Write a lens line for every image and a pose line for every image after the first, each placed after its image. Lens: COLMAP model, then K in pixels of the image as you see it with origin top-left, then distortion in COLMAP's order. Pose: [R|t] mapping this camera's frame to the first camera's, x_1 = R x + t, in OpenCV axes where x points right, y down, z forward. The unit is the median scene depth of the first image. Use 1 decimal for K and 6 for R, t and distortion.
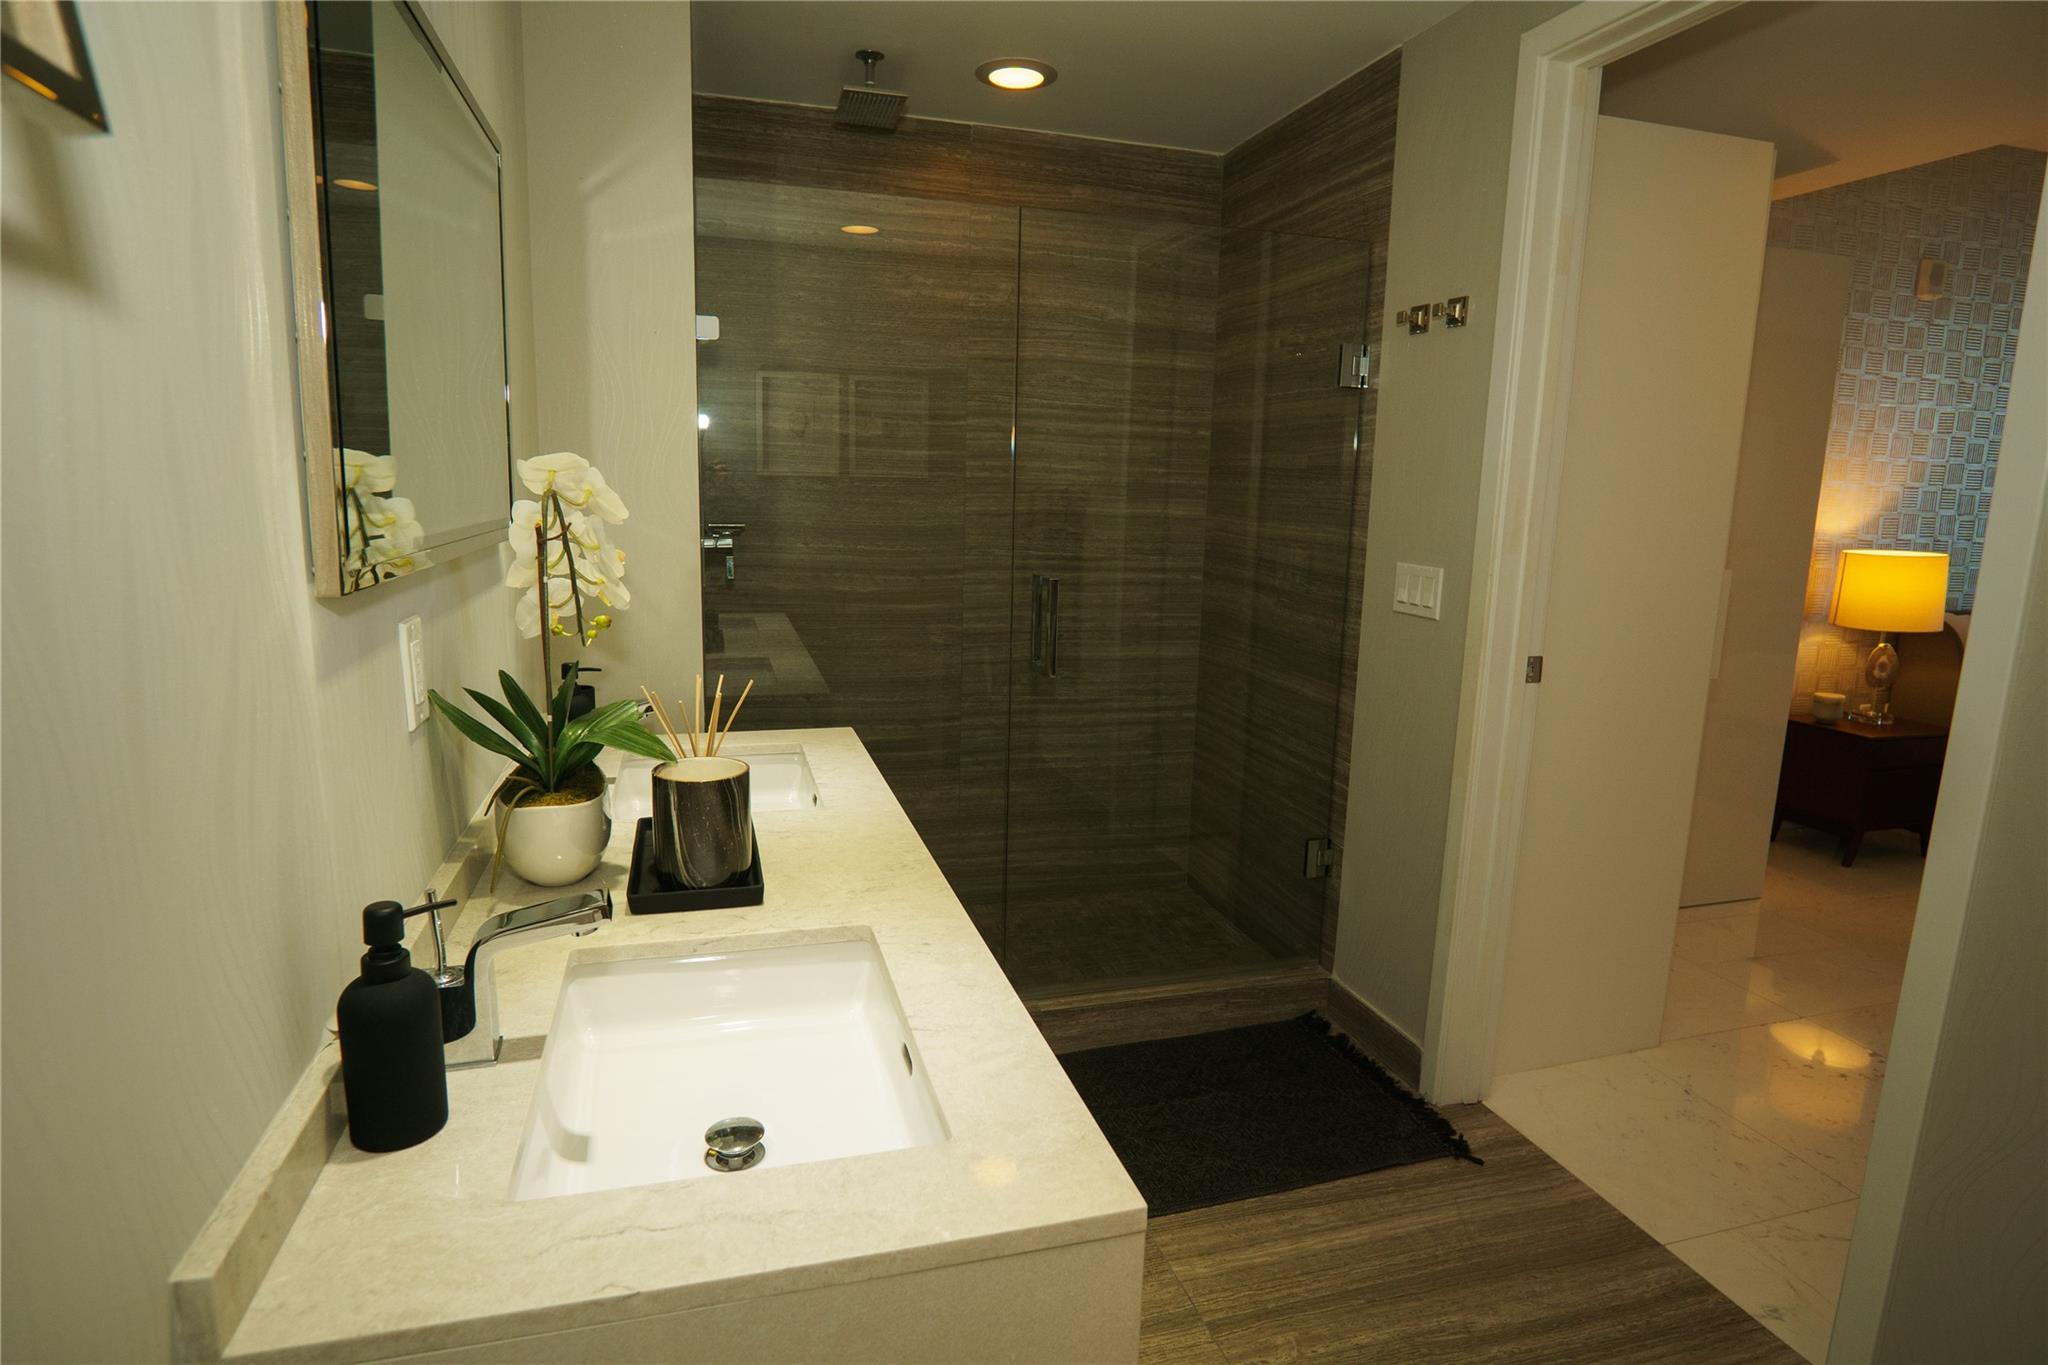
lens RADIAL K [[1085.7, 0, 1013.5], [0, 1085.7, 685.0], [0, 0, 1]] dist [-0.034967, 0.007697]
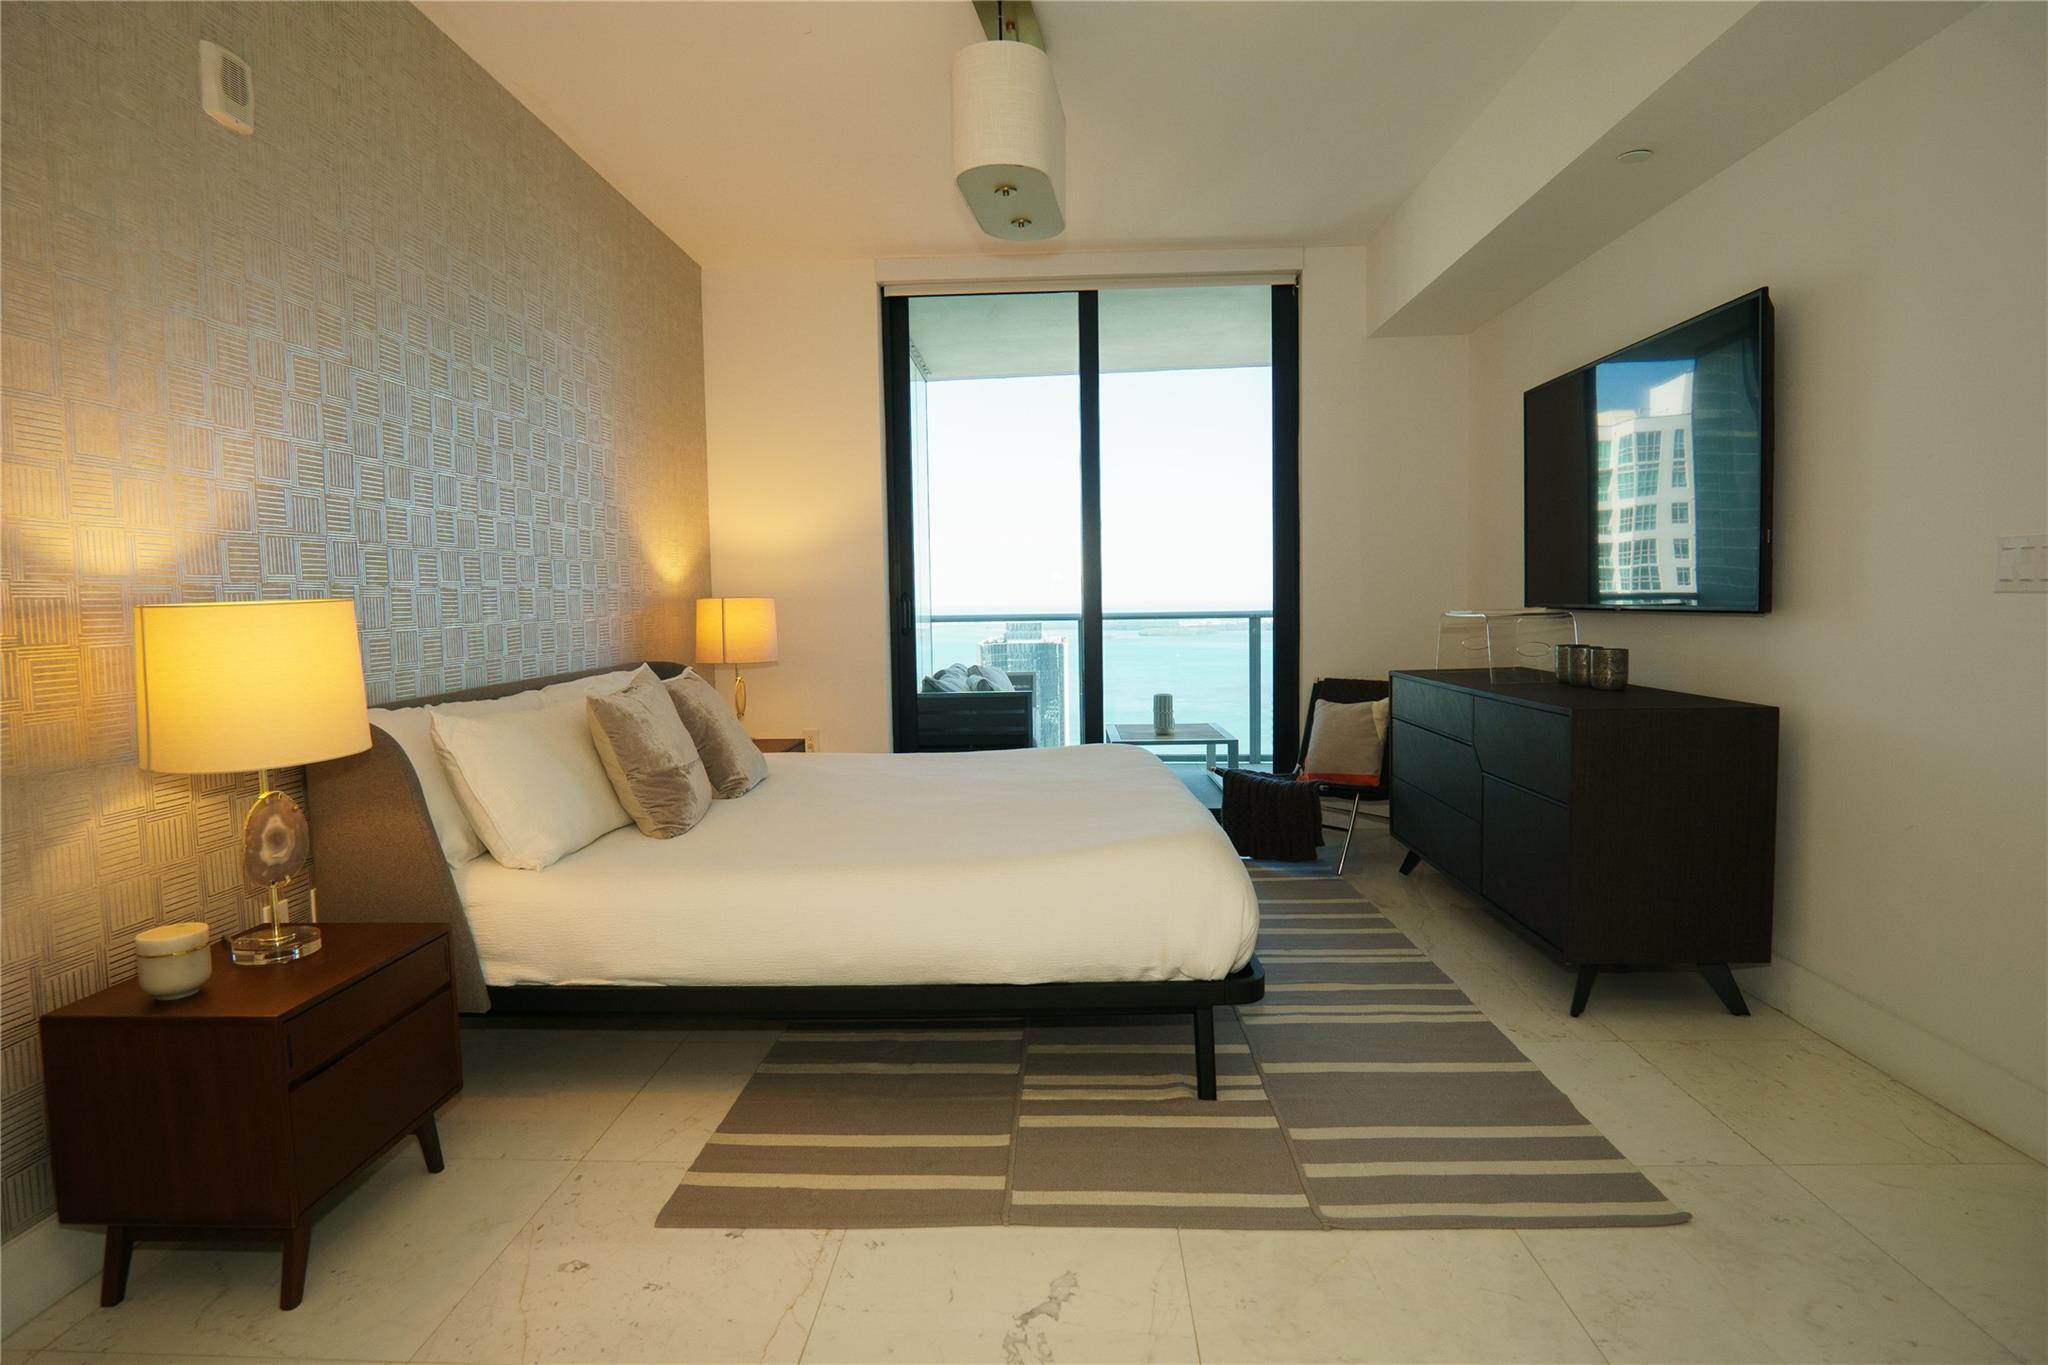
lens RADIAL K [[1085.7, 0, 1017.0], [0, 1085.7, 680.8], [0, 0, 1]] dist [-0.034967, 0.007697]
pose [[0.312913, -0.097526, 0.944761, 0.456369], [0.186682, 0.981626, 0.039501, -0.042229], [-0.931255, 0.164009, 0.325370, 0.502439]]
